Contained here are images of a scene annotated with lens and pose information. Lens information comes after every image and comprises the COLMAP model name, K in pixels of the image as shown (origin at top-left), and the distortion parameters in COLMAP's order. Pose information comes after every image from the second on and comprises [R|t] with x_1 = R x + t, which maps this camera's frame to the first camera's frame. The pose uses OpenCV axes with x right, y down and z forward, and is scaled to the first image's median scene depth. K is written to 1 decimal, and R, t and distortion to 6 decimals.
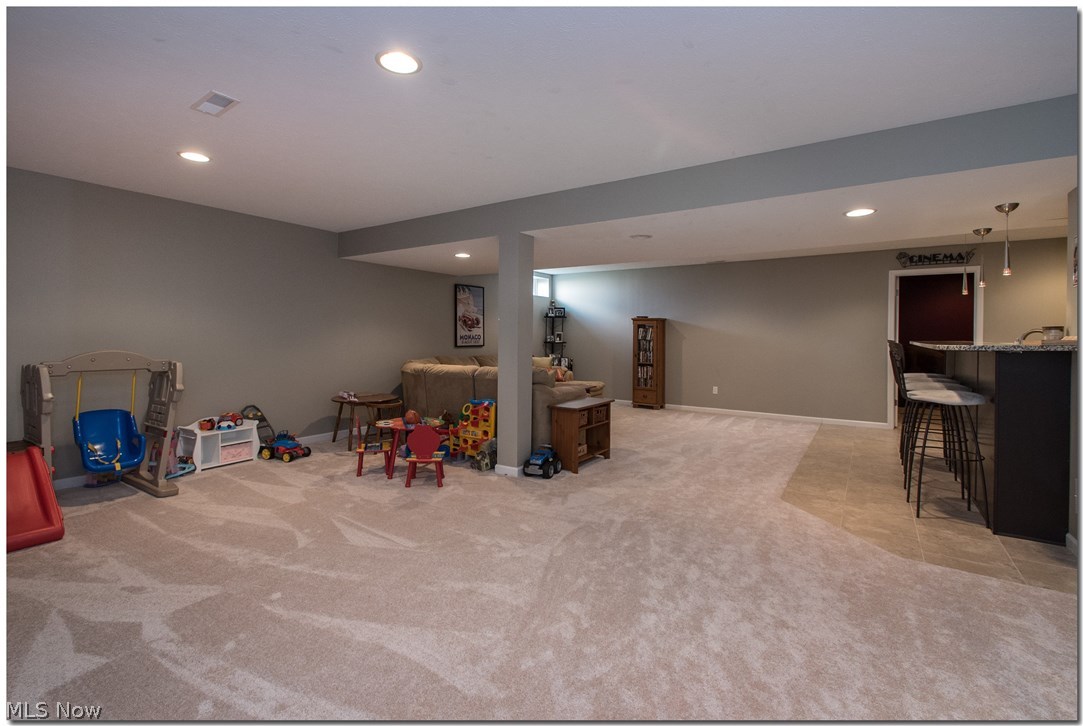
lens RADIAL K [[484.2, 0, 540.1], [0, 484.2, 345.5], [0, 0, 1]] dist [0.000027, -0.000066]
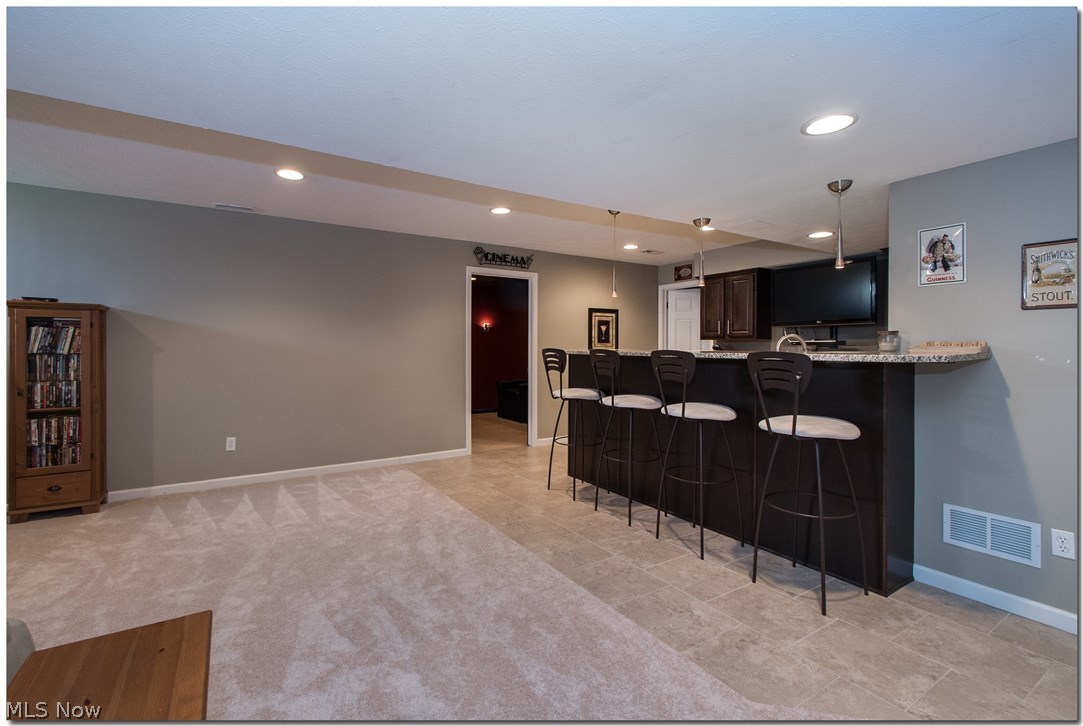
lens RADIAL K [[484.2, 0, 540.1], [0, 484.2, 345.5], [0, 0, 1]] dist [0.000027, -0.000066]
pose [[0.406333, -0.002174, 0.913723, 0.004047], [0.023559, 0.999690, -0.008098, -0.005939], [-0.913421, 0.024817, 0.406258, 0.447050]]
